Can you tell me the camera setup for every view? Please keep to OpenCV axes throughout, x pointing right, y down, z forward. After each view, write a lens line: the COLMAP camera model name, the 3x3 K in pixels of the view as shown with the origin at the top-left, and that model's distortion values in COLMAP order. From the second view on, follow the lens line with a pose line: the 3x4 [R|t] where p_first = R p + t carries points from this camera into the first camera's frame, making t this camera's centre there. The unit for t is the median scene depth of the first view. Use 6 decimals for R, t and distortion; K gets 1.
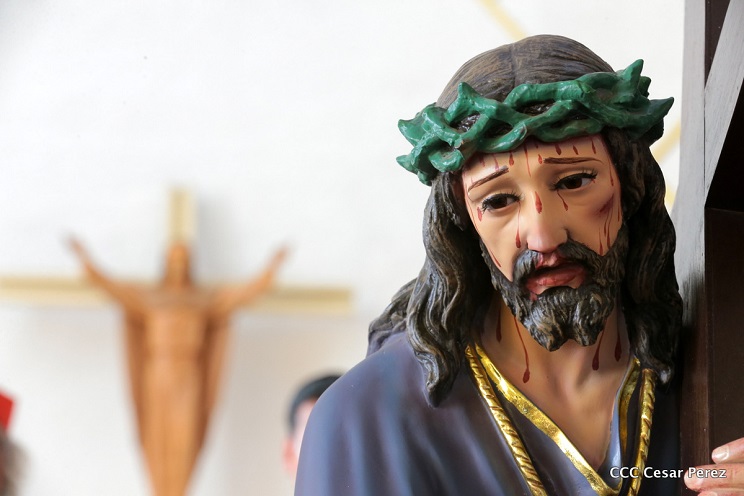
lens RADIAL K [[2655.3, 0, 371.5], [0, 2655.3, 246.8], [0, 0, 1]] dist [0.255005, 0.000000]
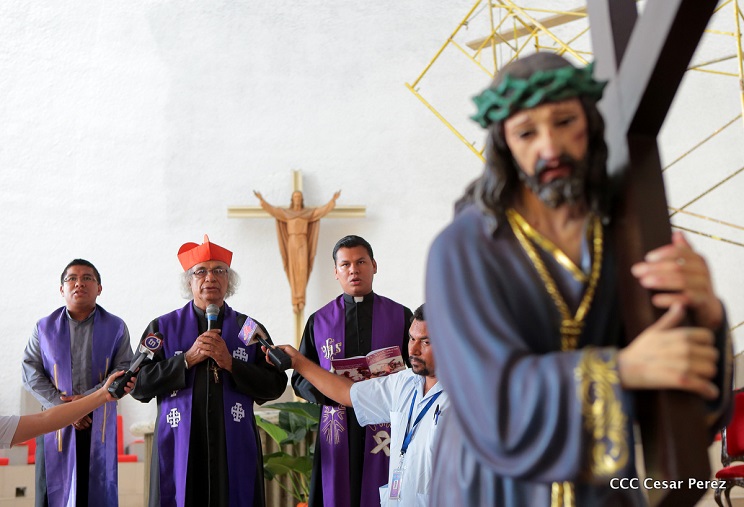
lens RADIAL K [[1021.6, 0, 374.2], [0, 1021.6, 256.9], [0, 0, 1]] dist [-0.043150, 0.000000]
pose [[0.999091, -0.042596, 0.001456, -0.066806], [0.042412, 0.997006, 0.064652, 0.018988], [-0.004206, -0.064532, 0.997907, 0.238168]]
